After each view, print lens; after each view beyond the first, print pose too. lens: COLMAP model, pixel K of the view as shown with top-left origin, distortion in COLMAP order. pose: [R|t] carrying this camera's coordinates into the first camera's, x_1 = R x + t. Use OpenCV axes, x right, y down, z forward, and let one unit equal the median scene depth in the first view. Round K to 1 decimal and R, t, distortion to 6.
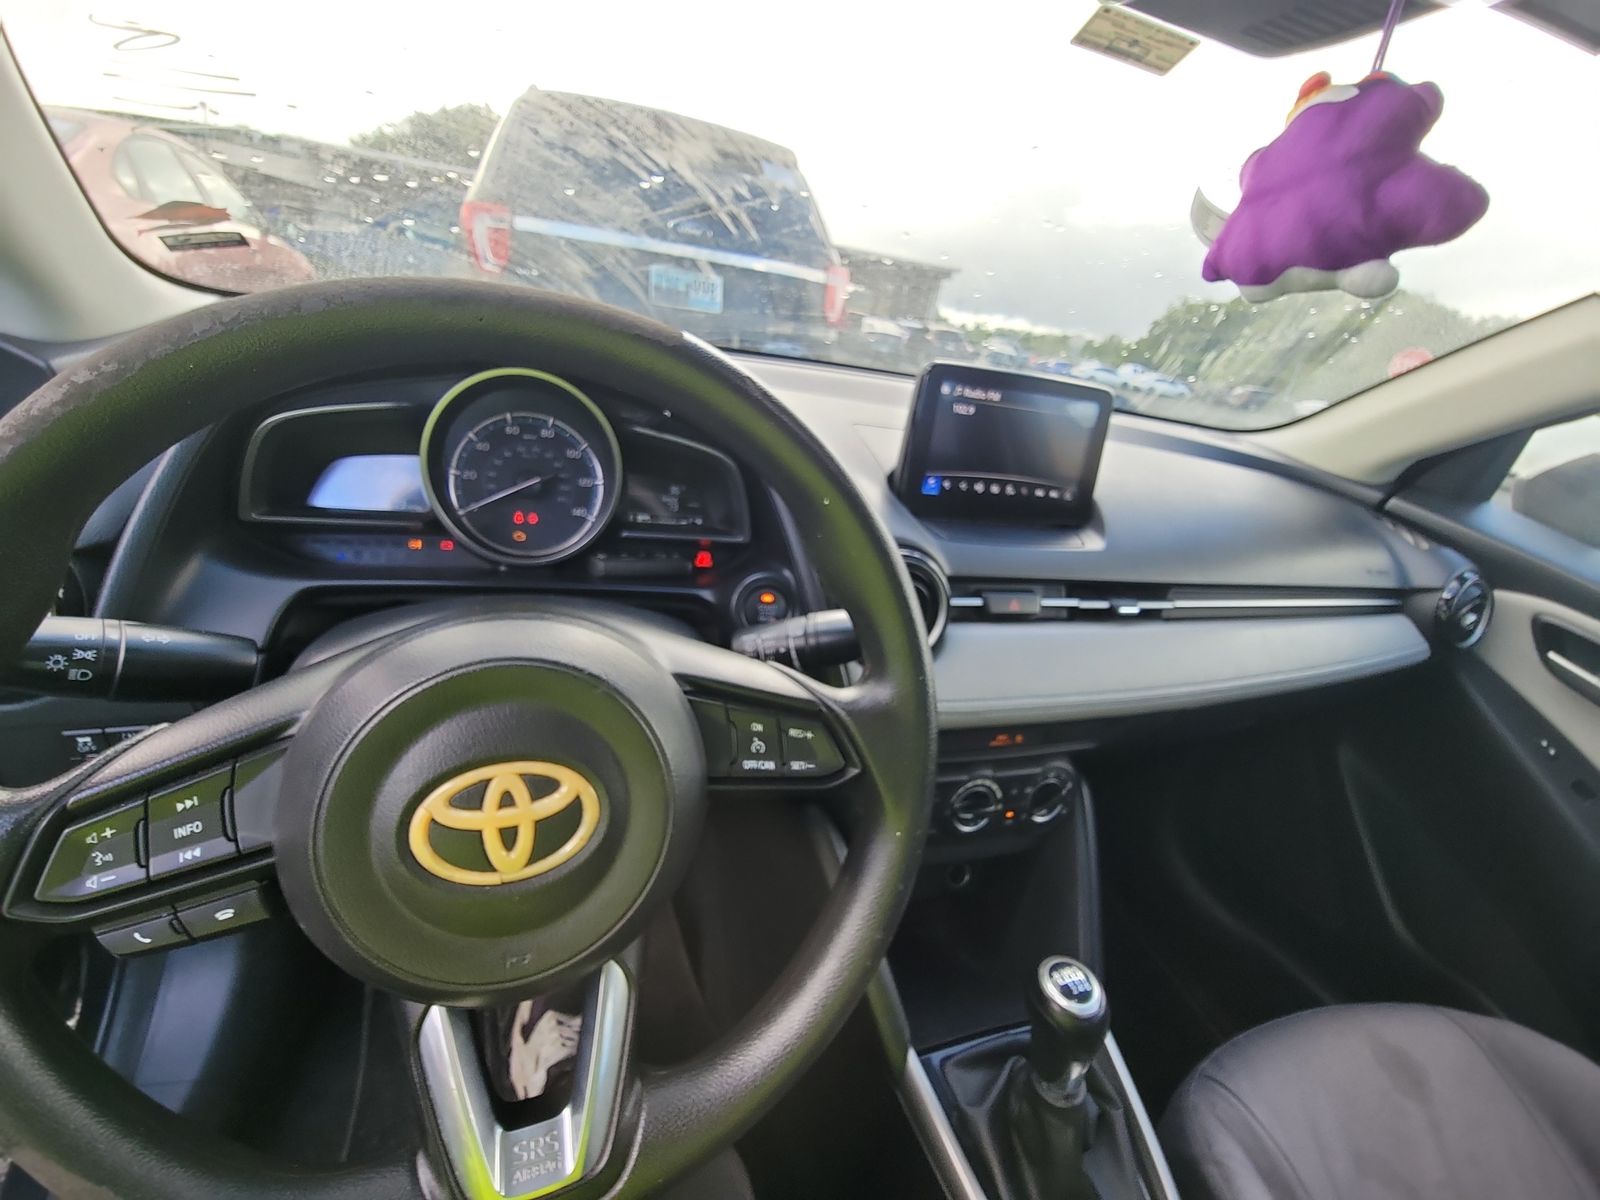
lens RADIAL K [[662.1, 0, 799.3], [0, 662.1, 598.6], [0, 0, 1]] dist [0.001915, -0.004561]
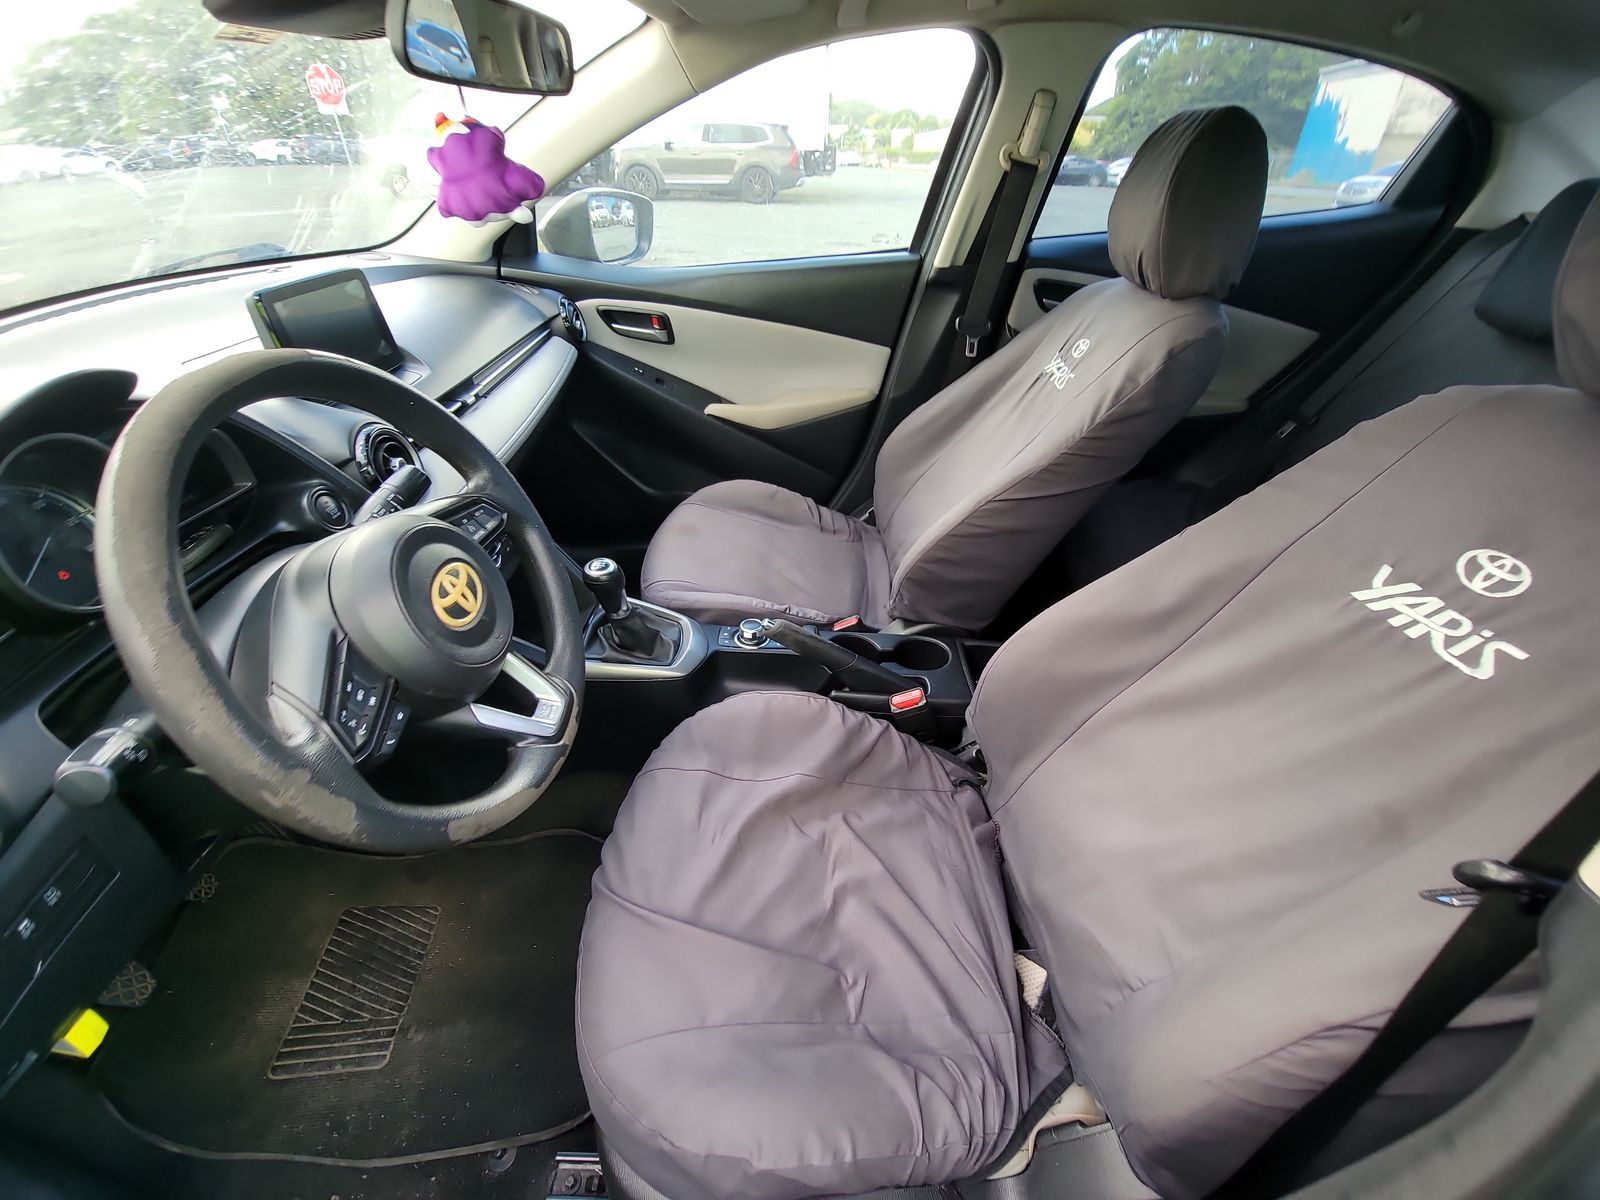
lens RADIAL K [[655.1, 0, 800.0], [0, 655.1, 600.0], [0, 0, 1]] dist [0.001857, -0.005135]
pose [[0.316132, -0.661287, 0.680265, -1.210896], [0.407548, 0.742166, 0.532066, -0.261841], [-0.856718, 0.109038, 0.504128, -0.815715]]
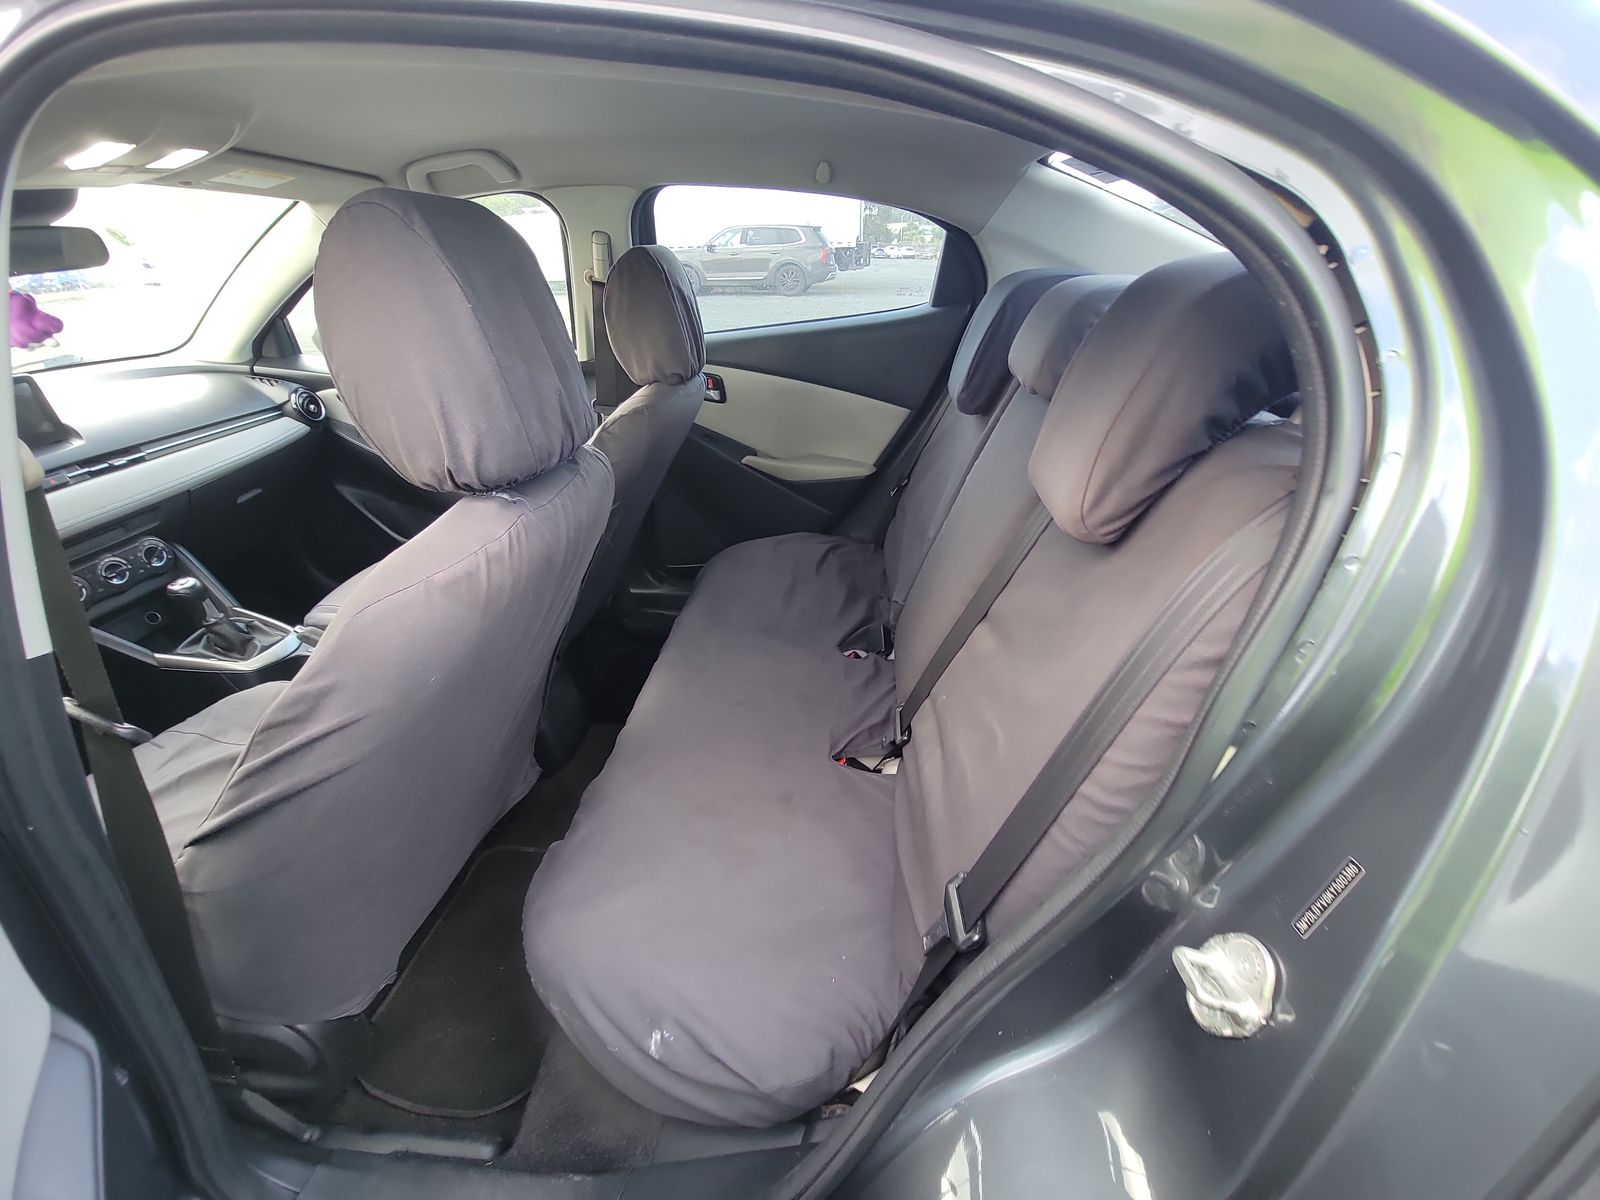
lens RADIAL K [[644.3, 0, 800.0], [0, 644.3, 600.0], [0, 0, 1]] dist [0.013183, -0.012290]
pose [[0.391037, -0.582708, 0.712419, -0.781263], [0.431884, 0.799714, 0.417054, 0.861536], [-0.812752, 0.144599, 0.564380, -3.707439]]
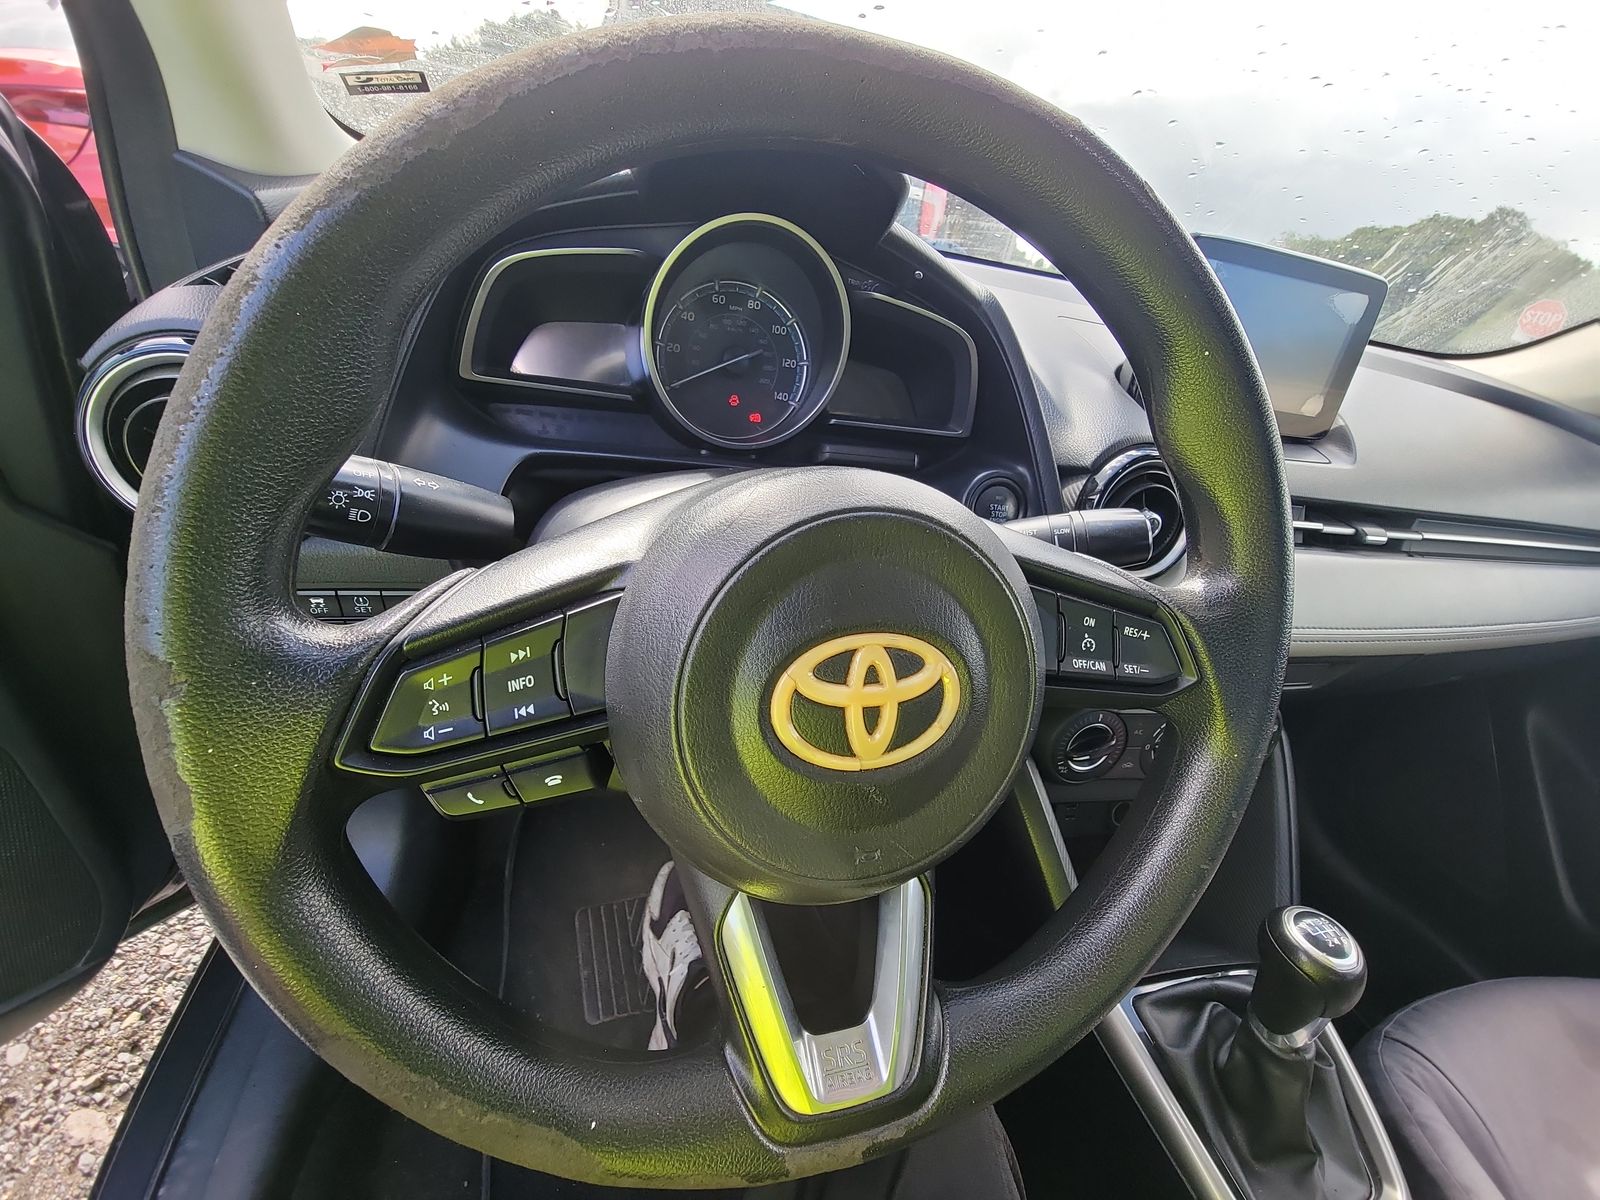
lens RADIAL K [[655.1, 0, 800.0], [0, 655.1, 600.0], [0, 0, 1]] dist [0.001857, -0.005135]
pose [[0.995858, 0.056791, -0.070997, -0.367235], [-0.049997, 0.994310, 0.094058, 0.101547], [0.075935, -0.090119, 0.993032, 0.125913]]
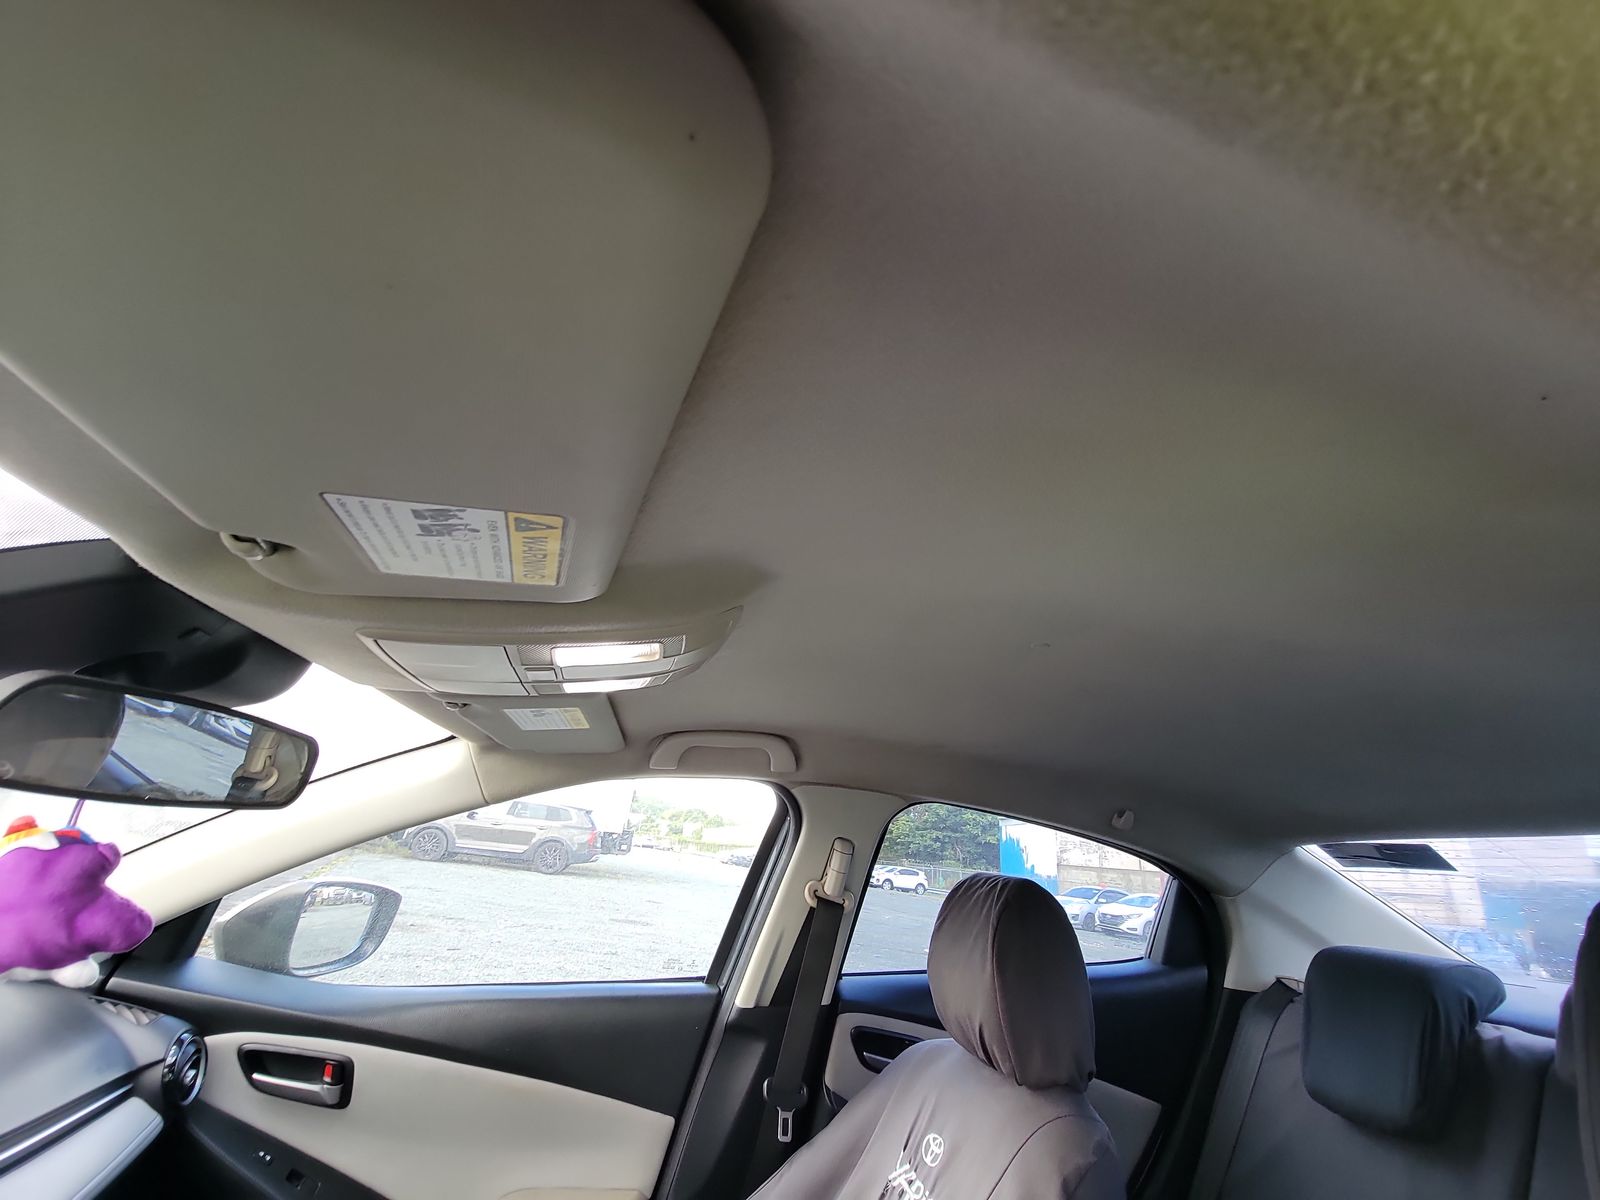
lens RADIAL K [[655.1, 0, 800.0], [0, 655.1, 600.0], [0, 0, 1]] dist [0.001857, -0.005135]
pose [[0.058667, 0.207257, 0.976526, -0.497320], [0.296348, 0.930498, -0.215292, -0.414665], [-0.953277, 0.302022, -0.006830, -0.622855]]
